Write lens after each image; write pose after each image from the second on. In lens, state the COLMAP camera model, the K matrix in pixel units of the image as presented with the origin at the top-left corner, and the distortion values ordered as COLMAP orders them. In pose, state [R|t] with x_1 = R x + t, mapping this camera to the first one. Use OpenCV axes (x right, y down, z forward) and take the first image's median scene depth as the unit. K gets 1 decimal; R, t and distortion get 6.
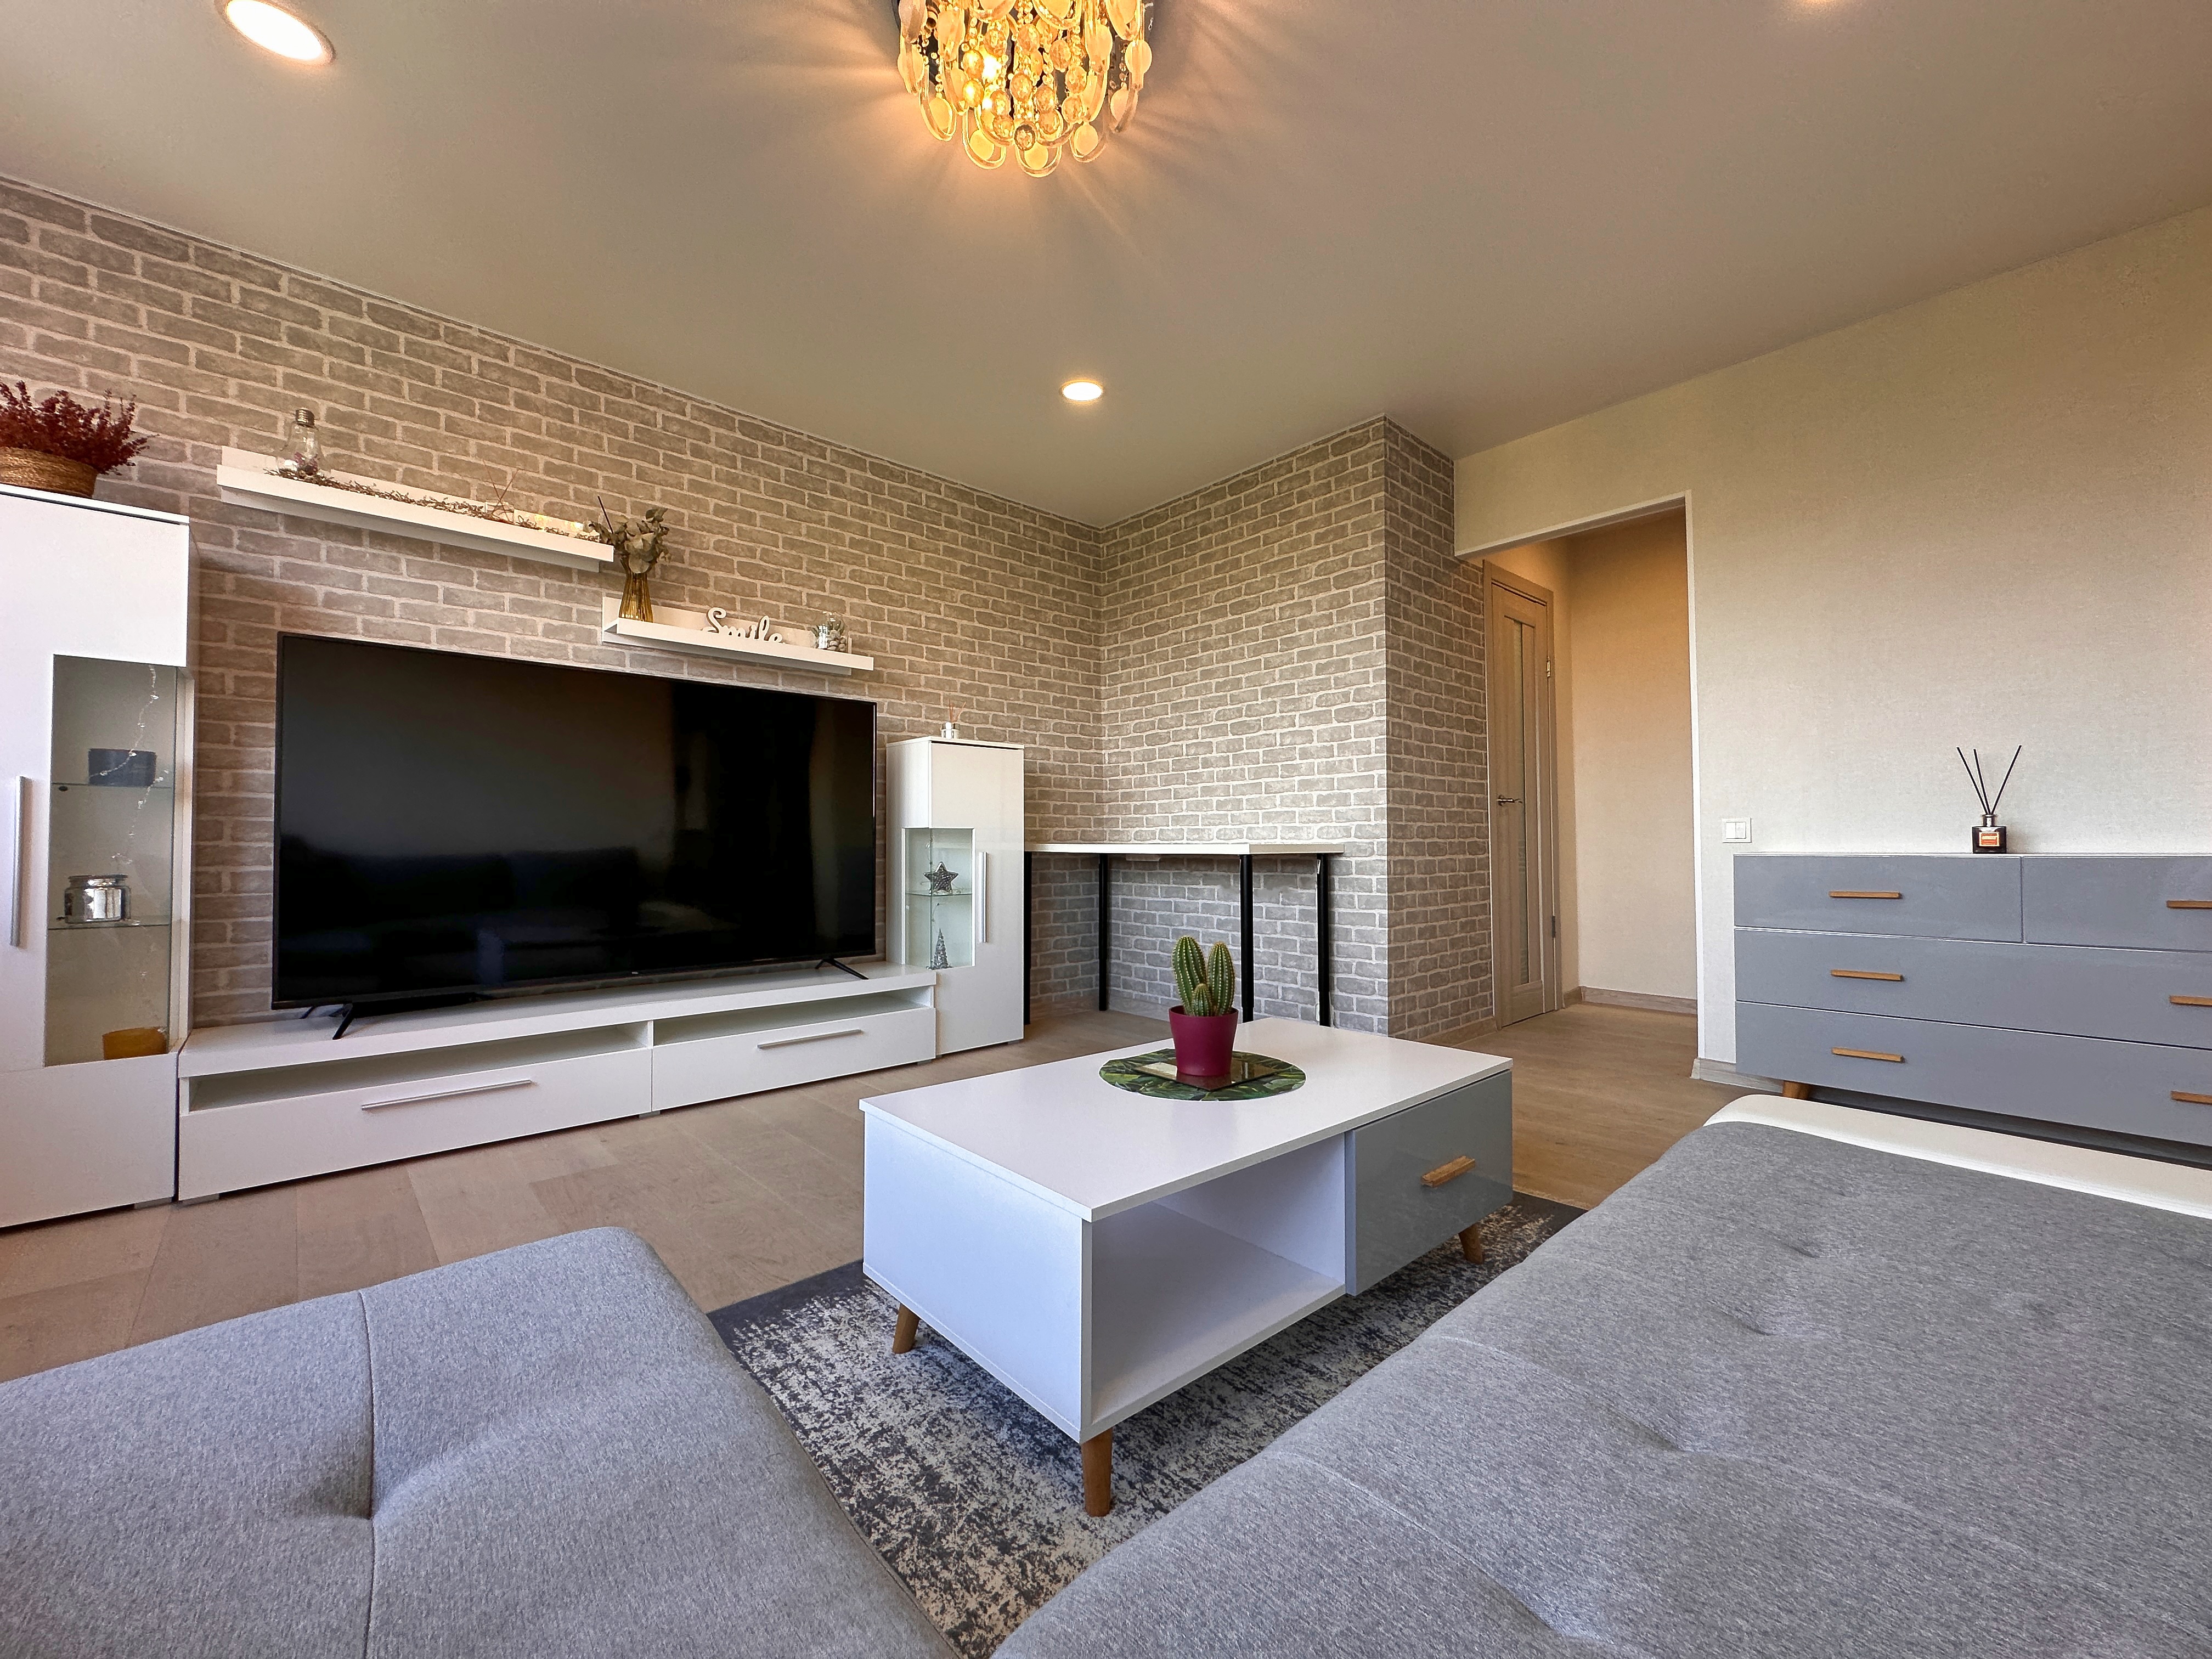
lens RADIAL K [[882.0, 0, 1103.9], [0, 882.0, 833.1], [0, 0, 1]] dist [-0.006340, 0.000628]
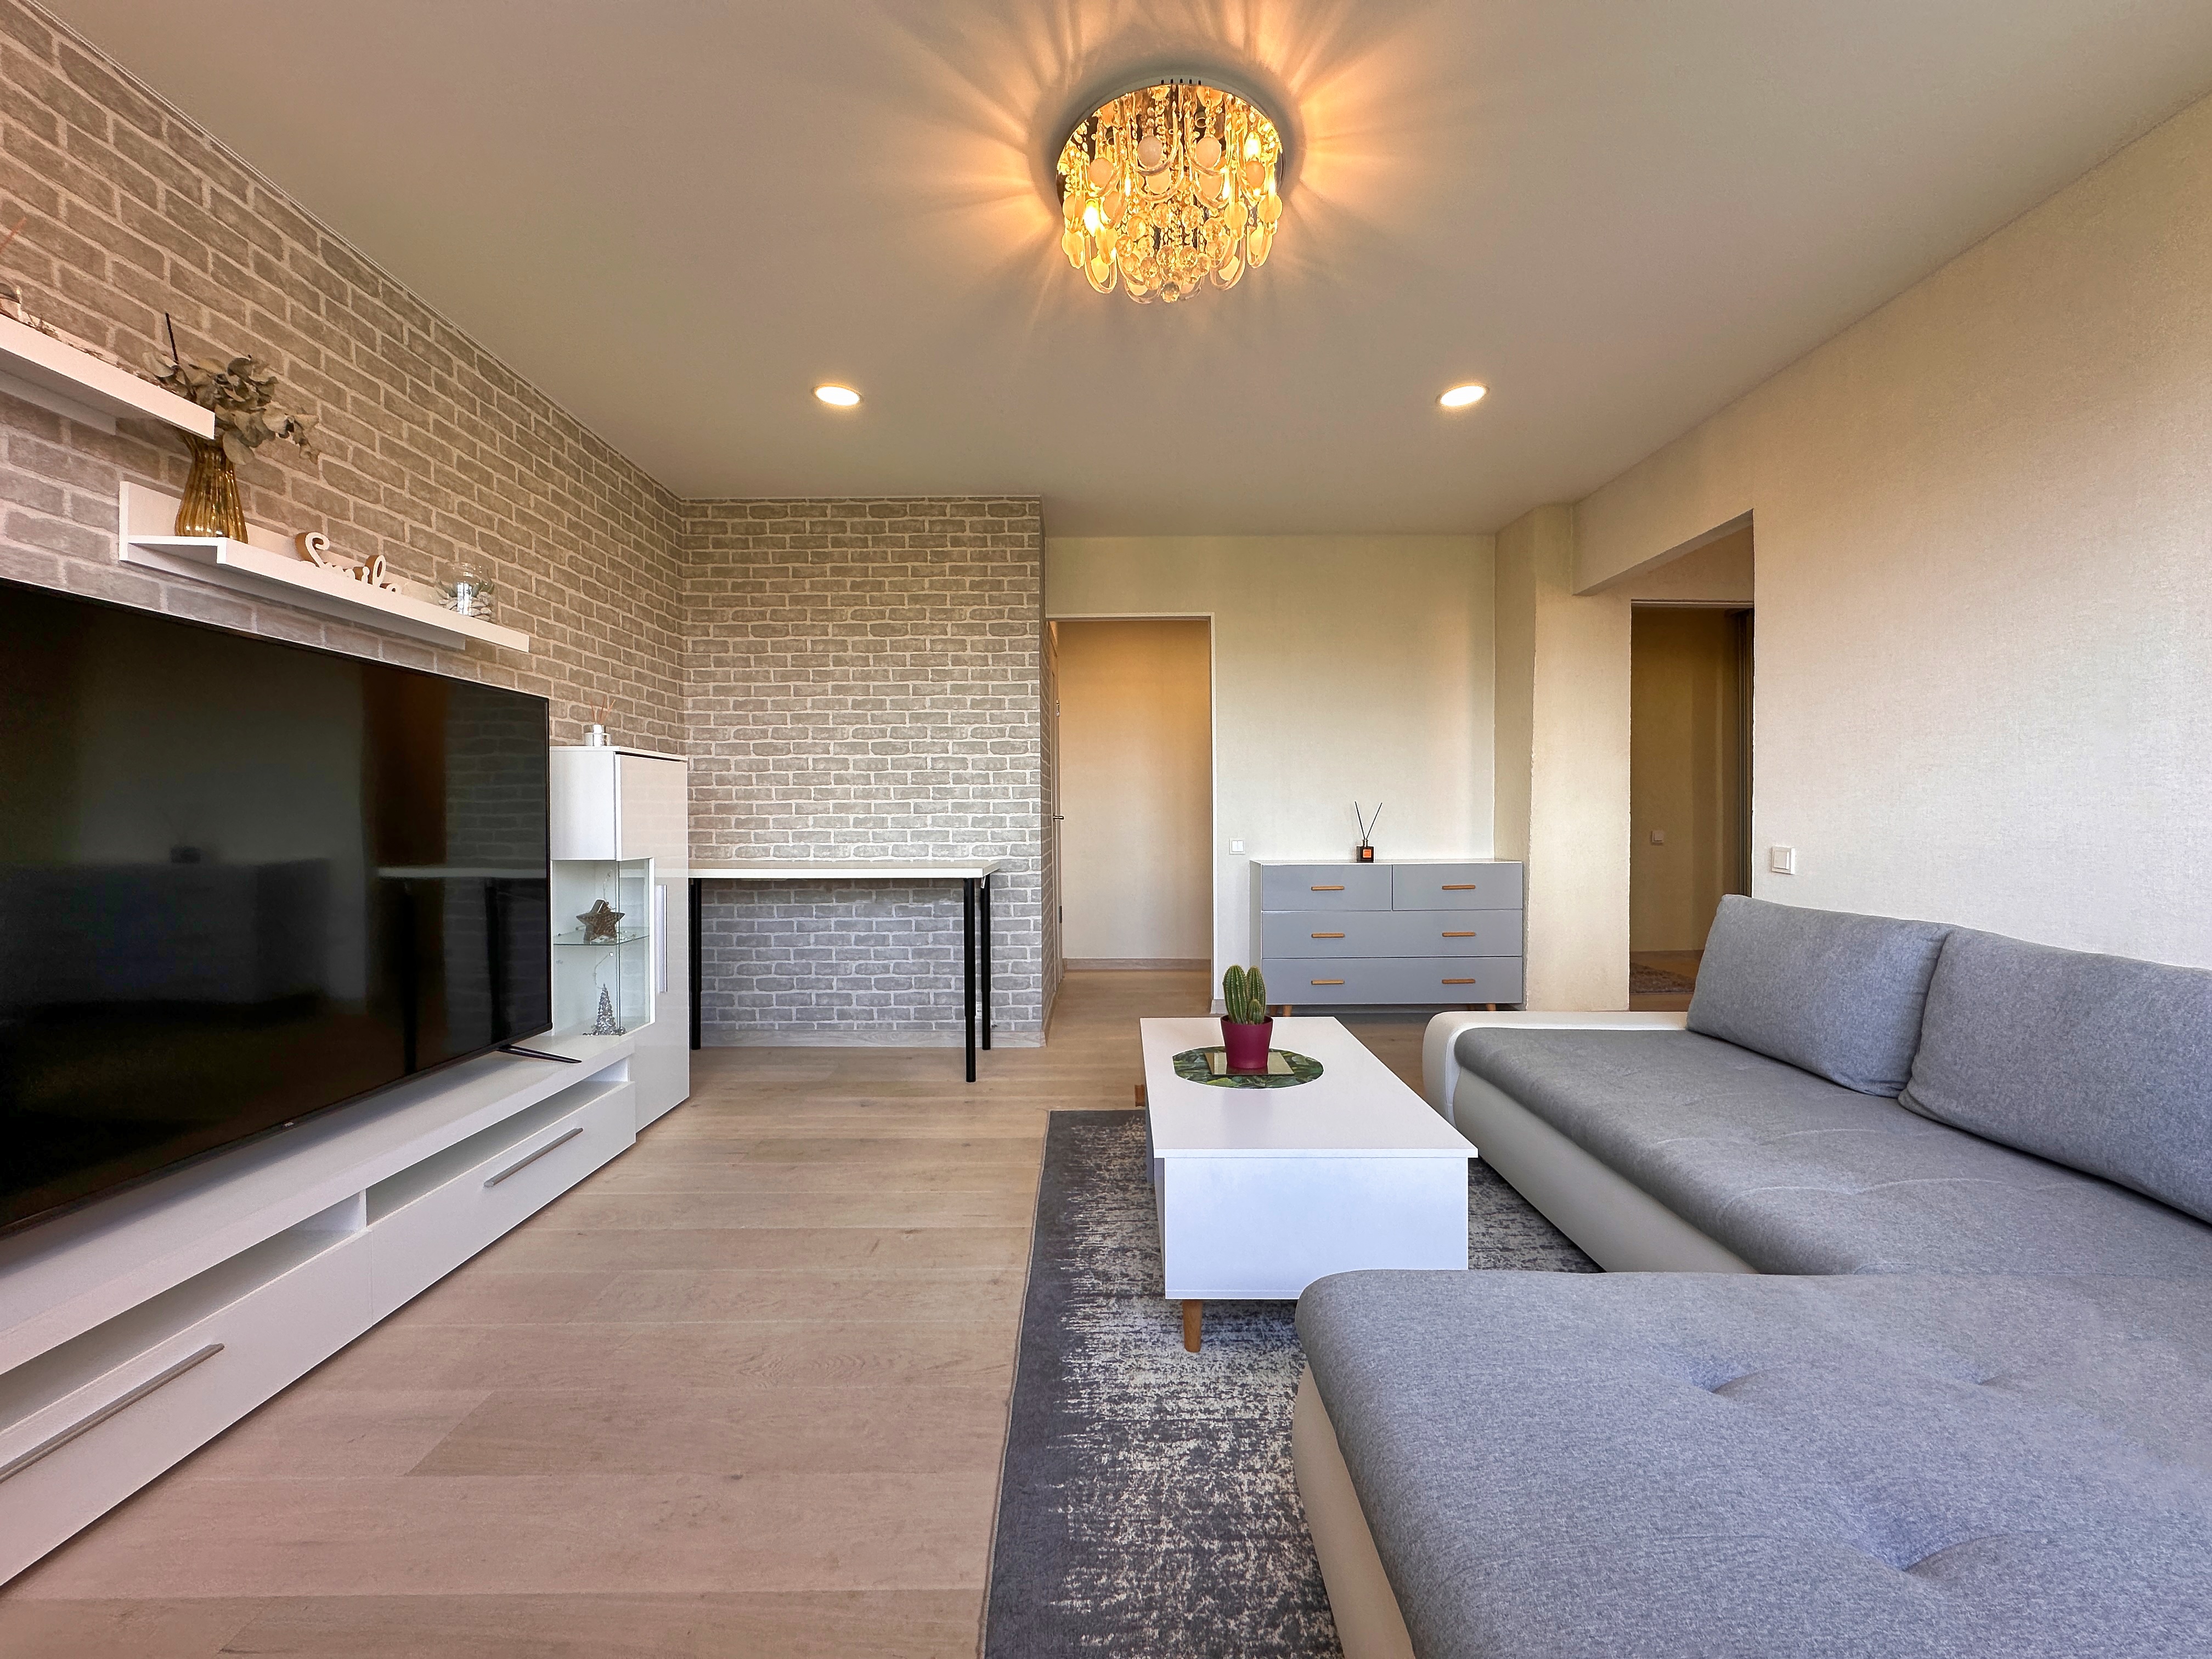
lens RADIAL K [[882.0, 0, 1103.2], [0, 882.0, 833.8], [0, 0, 1]] dist [-0.006340, 0.000628]
pose [[0.672042, -0.013592, 0.740389, -0.482049], [-0.007067, 0.999668, 0.024767, -0.051810], [-0.740480, -0.021877, 0.671723, 0.131176]]
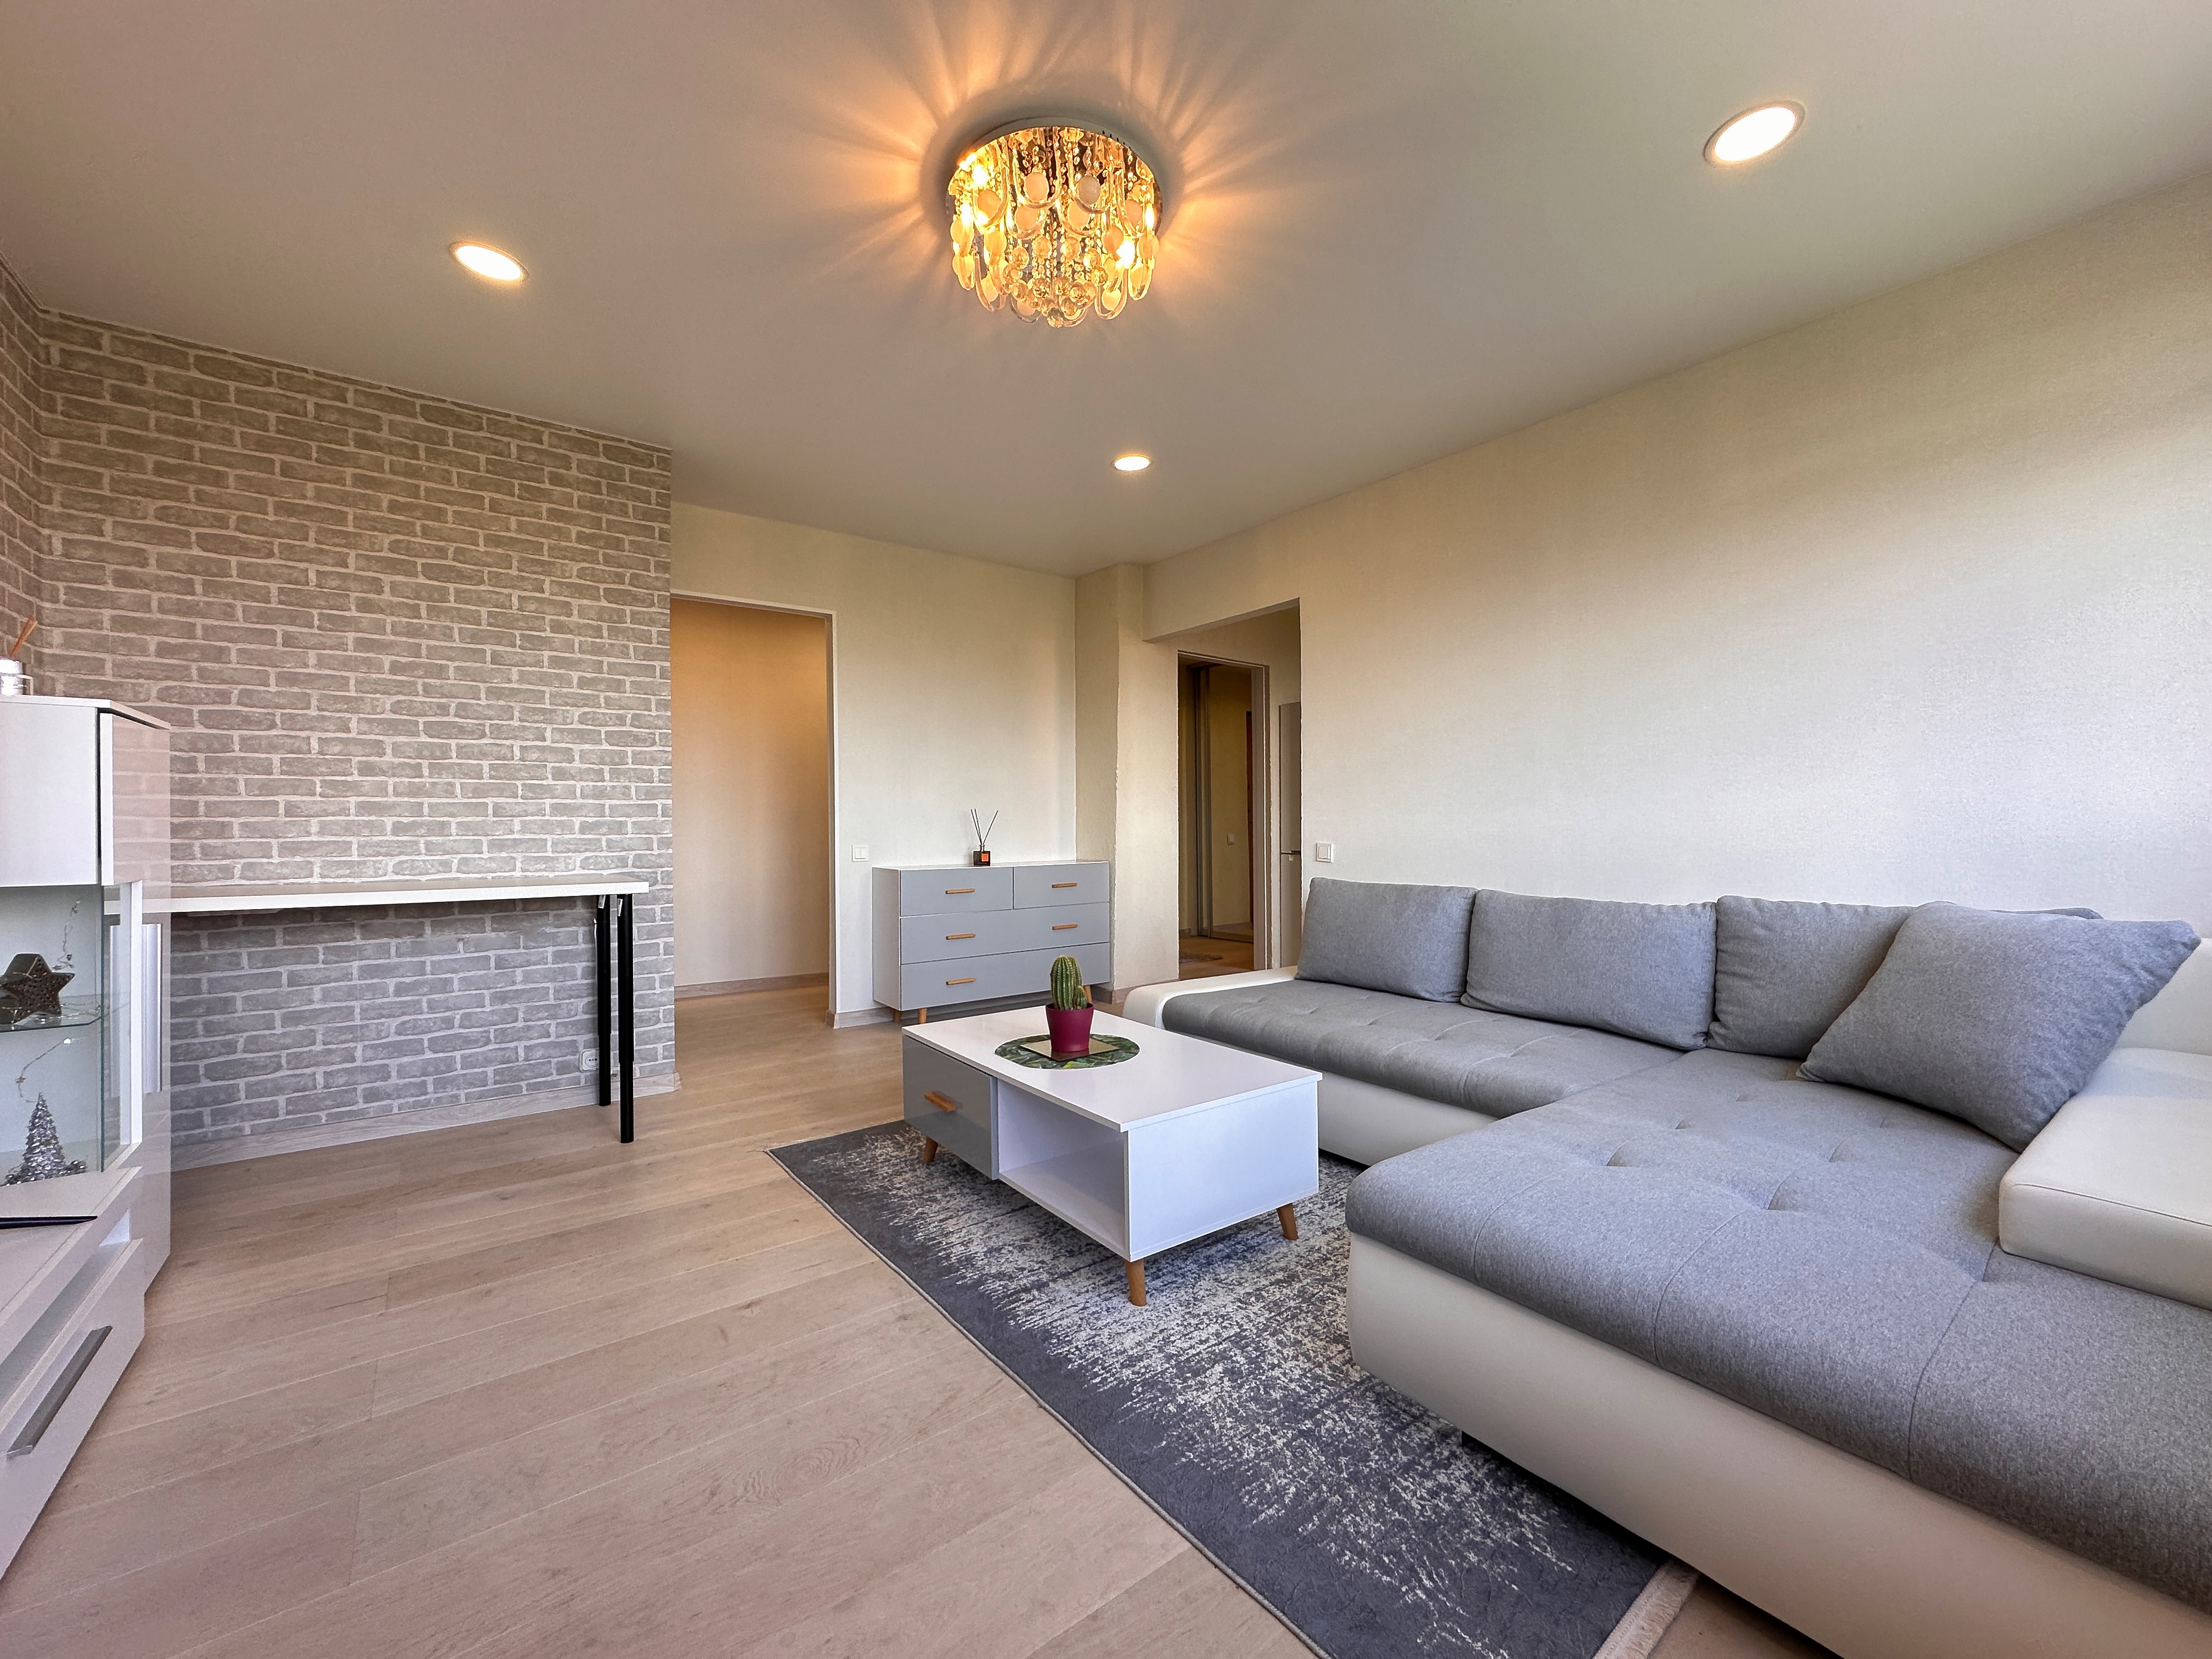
lens RADIAL K [[882.0, 0, 1106.5], [0, 882.0, 833.4], [0, 0, 1]] dist [-0.006340, 0.000628]
pose [[0.095170, -0.004590, 0.995450, -0.617707], [-0.006793, 0.999963, 0.005261, -0.040292], [-0.995438, -0.007263, 0.095135, 0.385040]]
